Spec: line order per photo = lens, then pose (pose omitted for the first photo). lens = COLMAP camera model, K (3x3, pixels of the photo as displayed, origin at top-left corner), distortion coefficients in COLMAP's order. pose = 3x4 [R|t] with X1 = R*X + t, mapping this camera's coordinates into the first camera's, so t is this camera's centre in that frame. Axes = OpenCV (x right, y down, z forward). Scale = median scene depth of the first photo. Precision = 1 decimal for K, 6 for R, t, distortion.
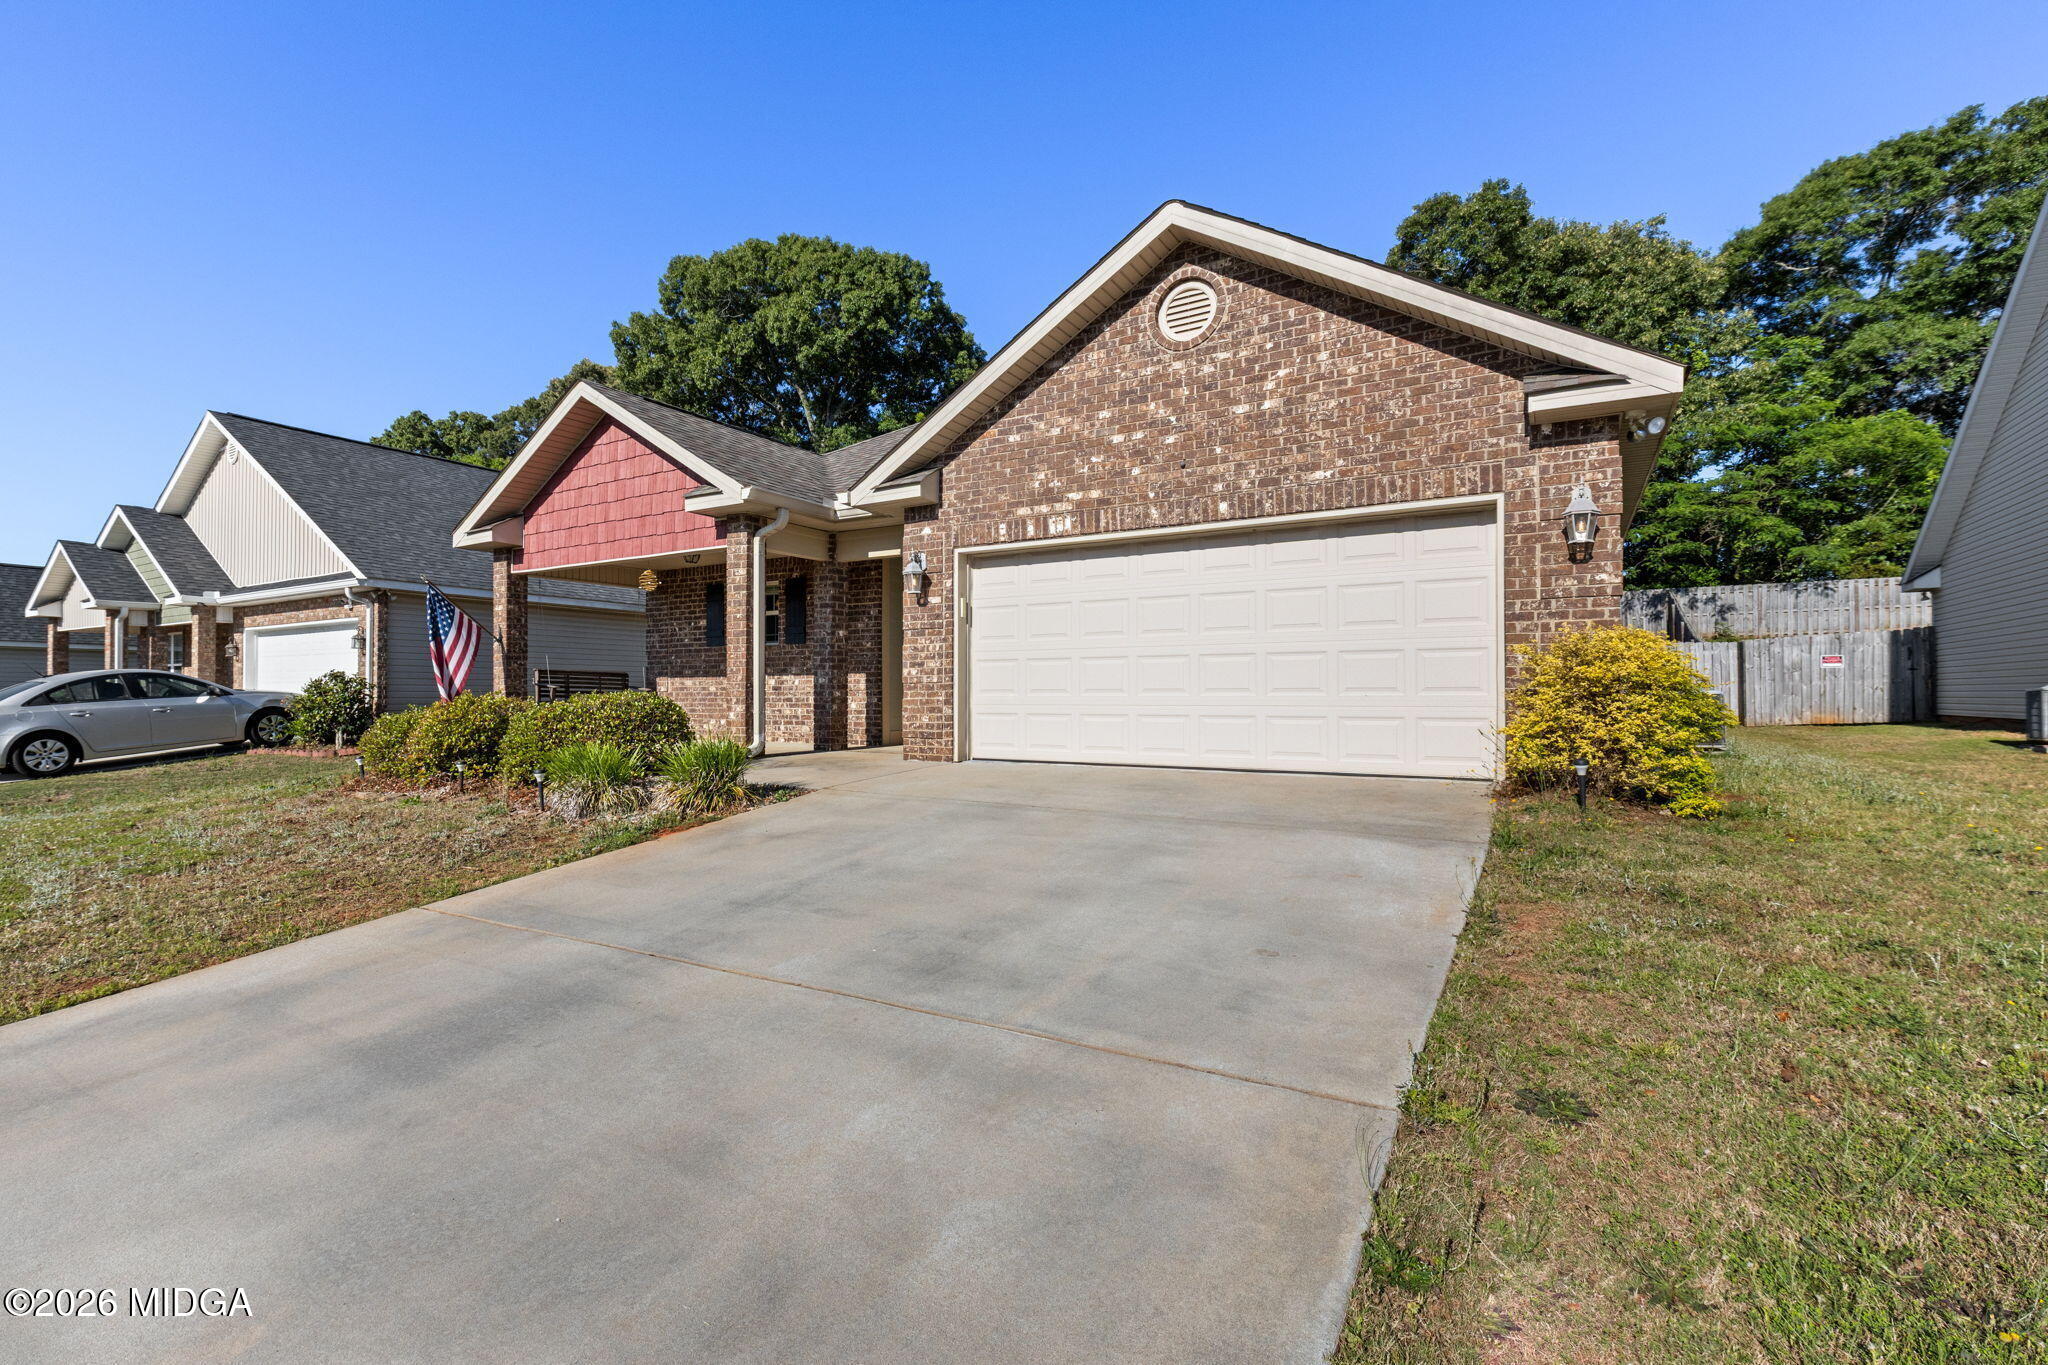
lens RADIAL K [[936.7, 0, 1023.3], [0, 936.7, 675.1], [0, 0, 1]] dist [-0.002634, -0.000716]
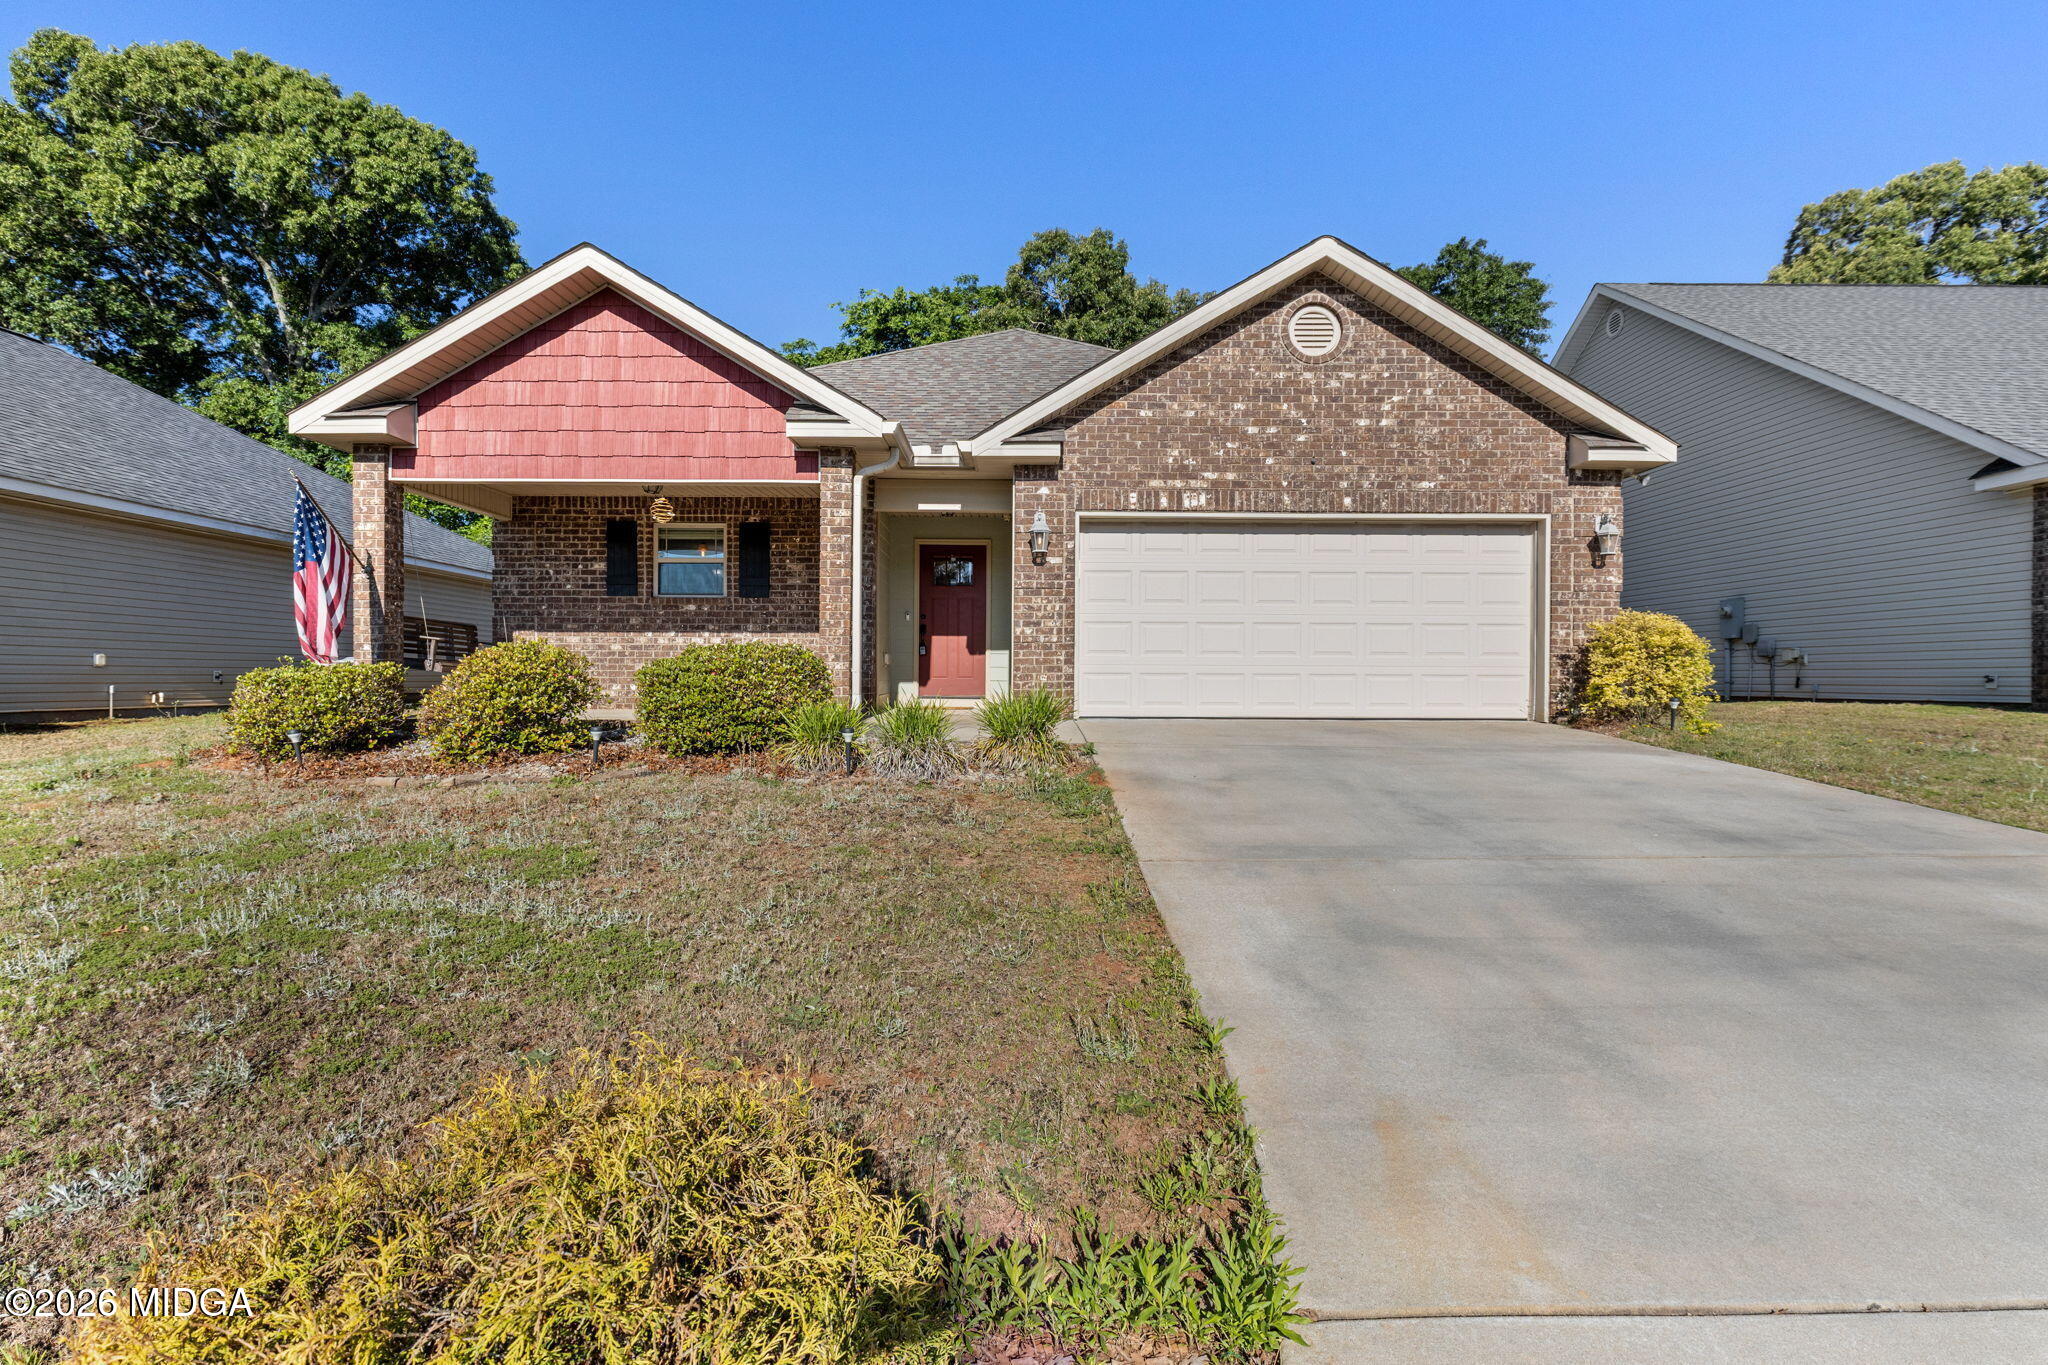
lens RADIAL K [[936.7, 0, 1023.3], [0, 936.7, 675.1], [0, 0, 1]] dist [-0.002634, -0.000716]
pose [[0.851852, 0.006765, 0.523739, -0.712317], [-0.018209, 0.999695, 0.016703, 0.029938], [-0.523466, -0.023765, 0.851715, 0.168816]]
